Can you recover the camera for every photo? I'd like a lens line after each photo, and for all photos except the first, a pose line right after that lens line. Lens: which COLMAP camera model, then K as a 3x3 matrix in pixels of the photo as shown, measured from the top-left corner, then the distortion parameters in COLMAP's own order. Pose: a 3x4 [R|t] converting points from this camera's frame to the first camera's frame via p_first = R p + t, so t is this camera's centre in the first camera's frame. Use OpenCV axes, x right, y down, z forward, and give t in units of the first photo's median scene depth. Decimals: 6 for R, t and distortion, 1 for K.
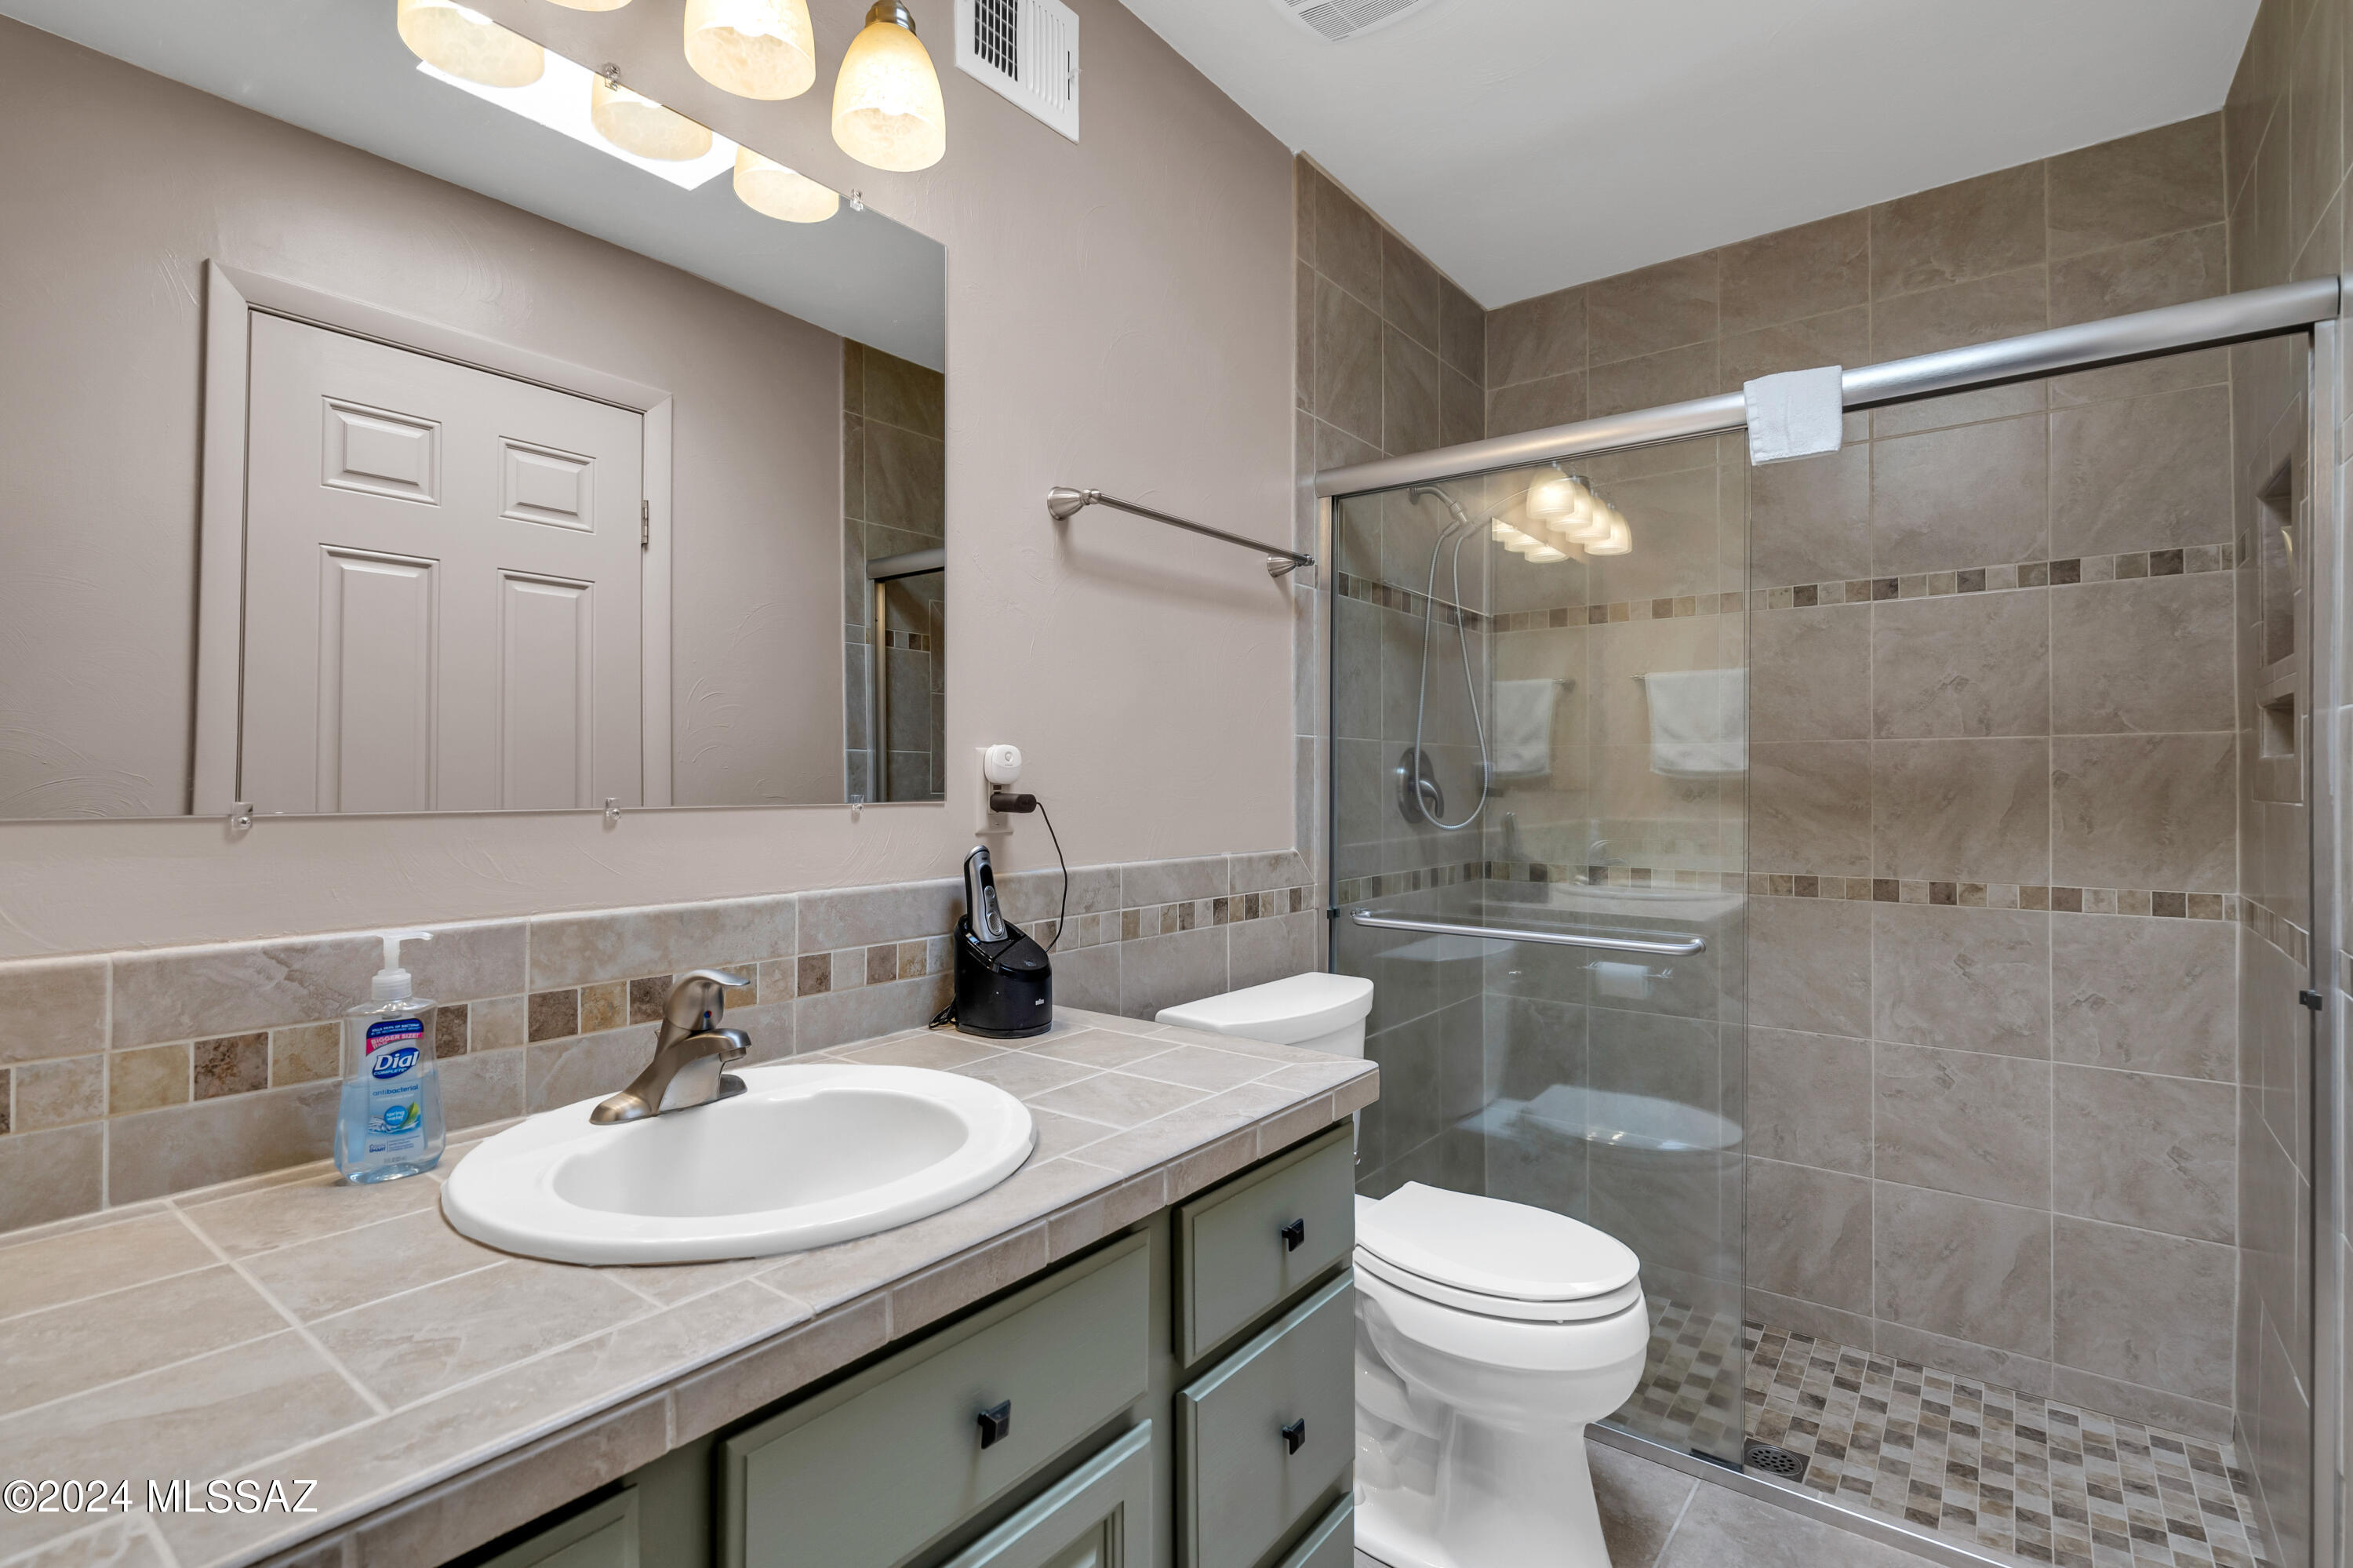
lens RADIAL K [[1085.0, 0, 1185.7], [0, 1085.0, 787.2], [0, 0, 1]] dist [-0.004194, 0.001258]
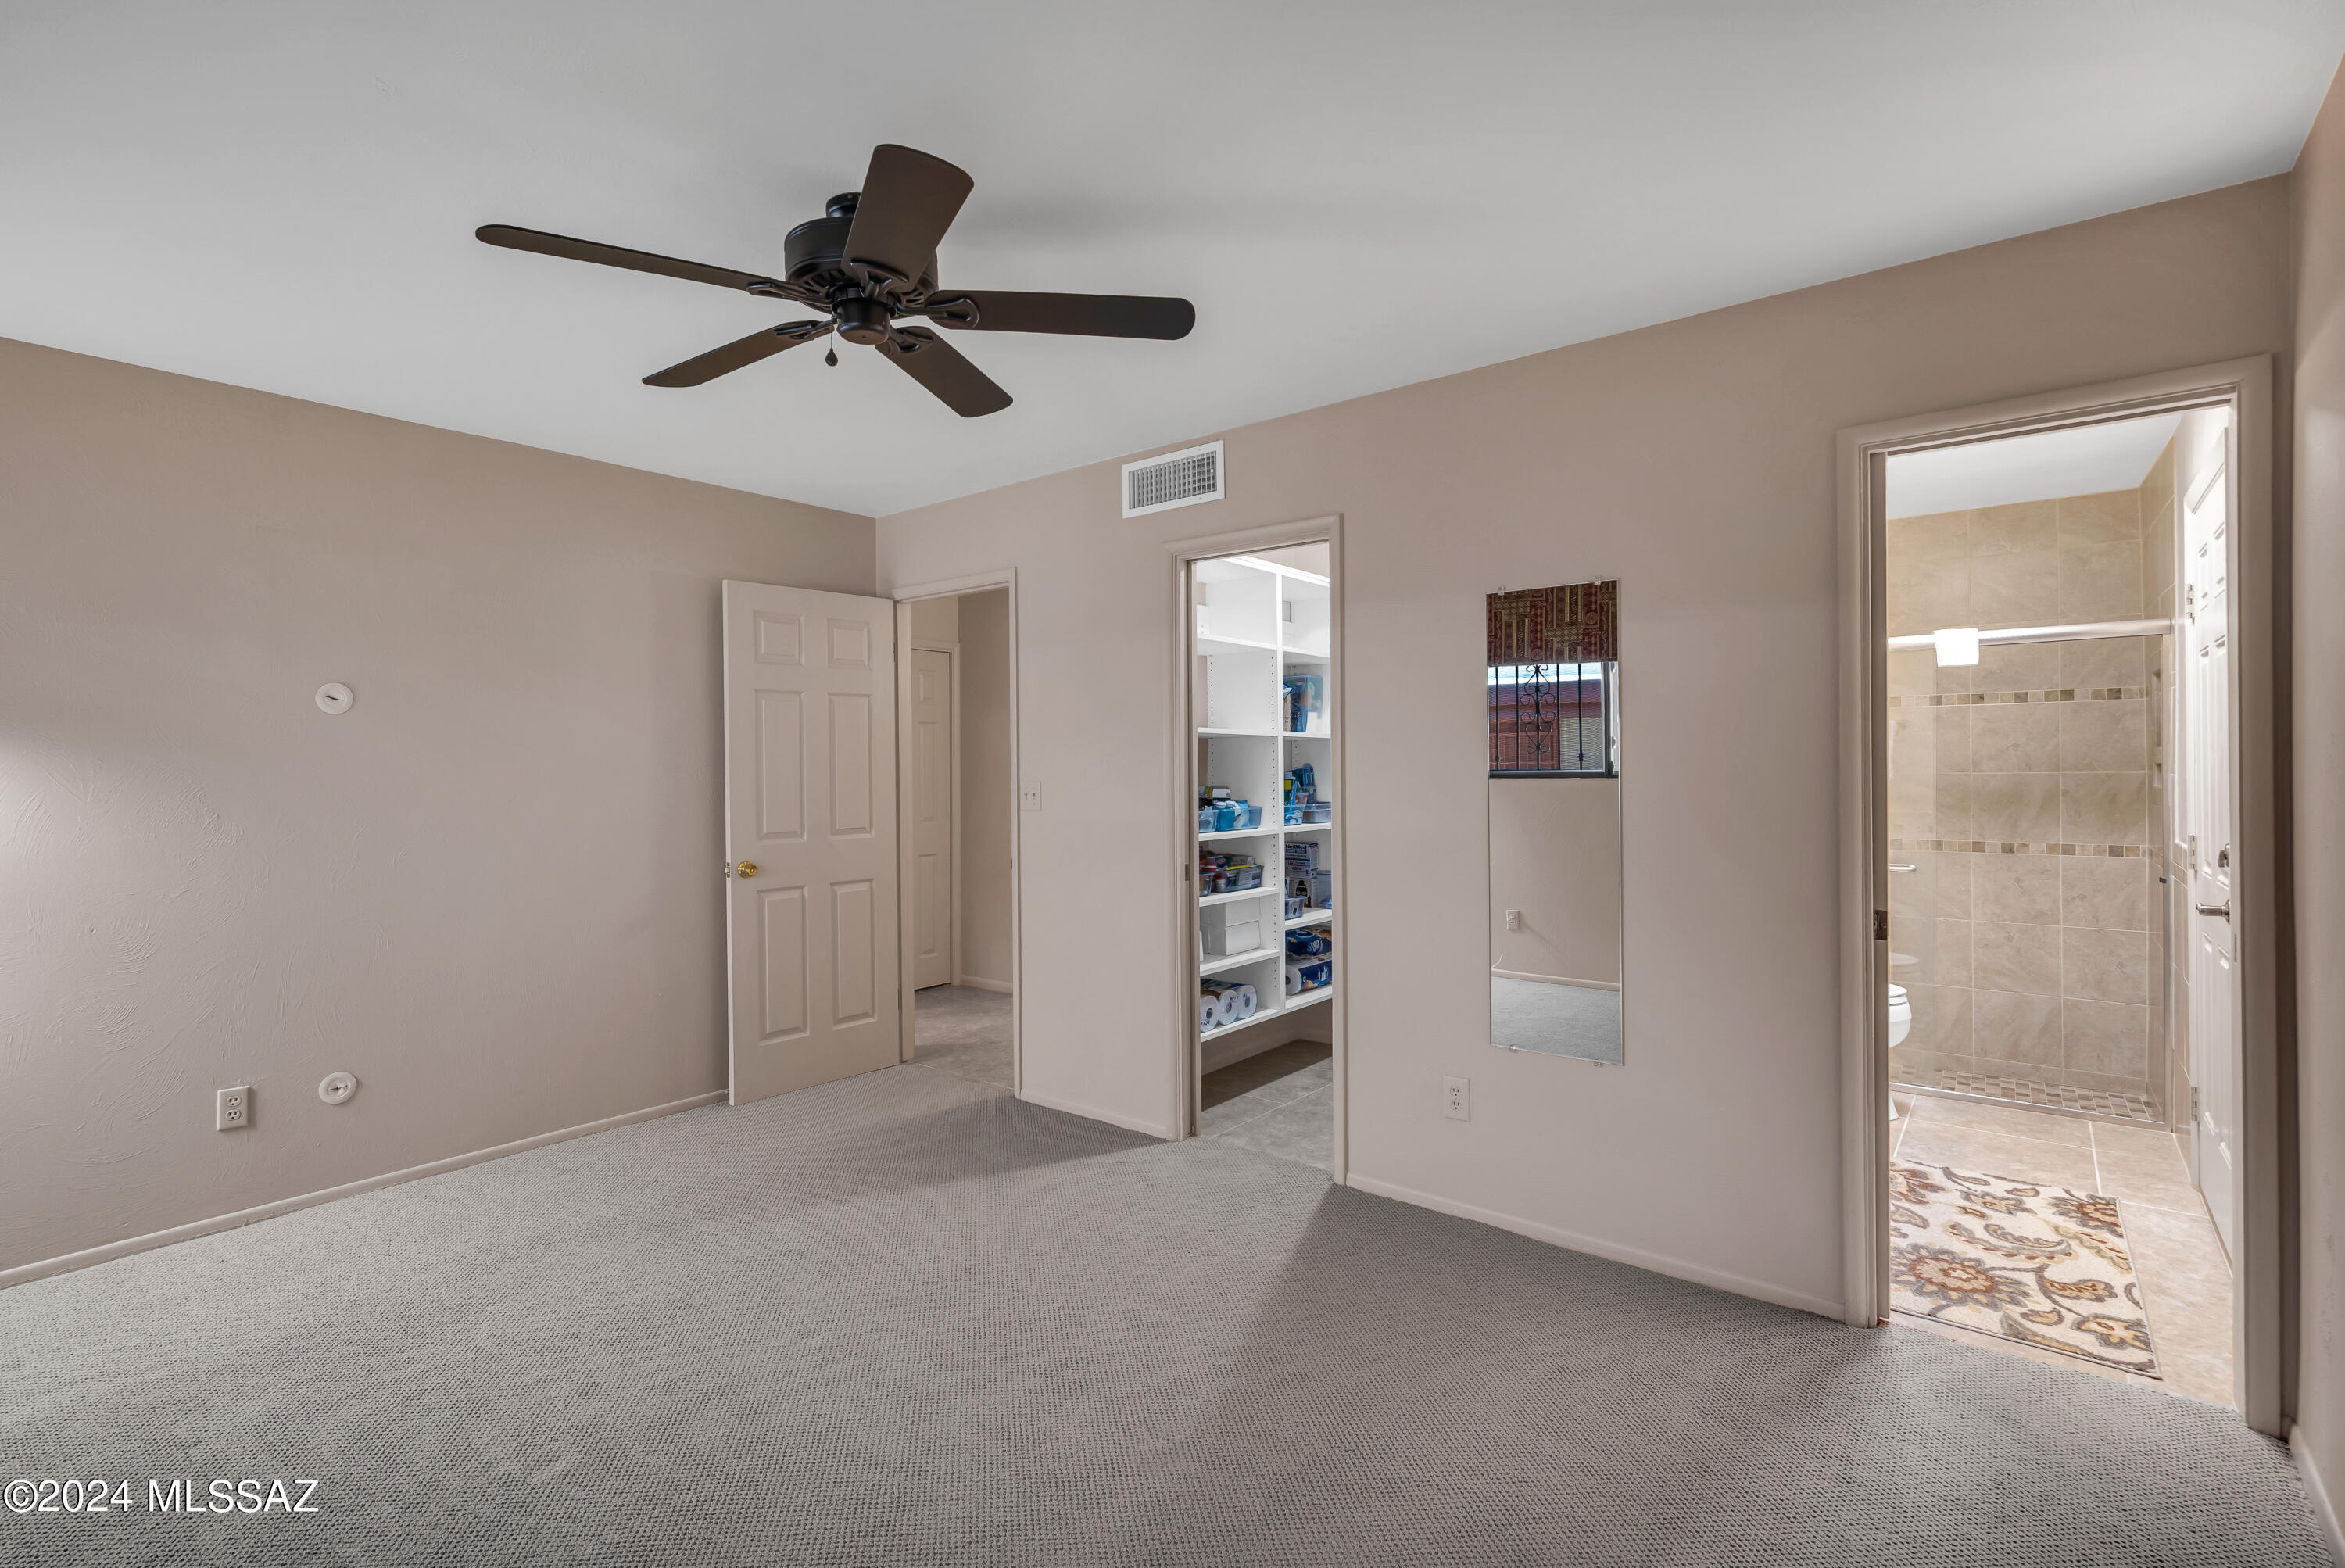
lens RADIAL K [[1081.3, 0, 1165.5], [0, 1081.3, 773.2], [0, 0, 1]] dist [-0.004194, 0.001258]
pose [[0.999978, -0.005512, 0.003639, -0.959062], [0.005508, 0.999984, 0.000897, -0.057566], [-0.003644, -0.000877, 0.999993, -1.103496]]
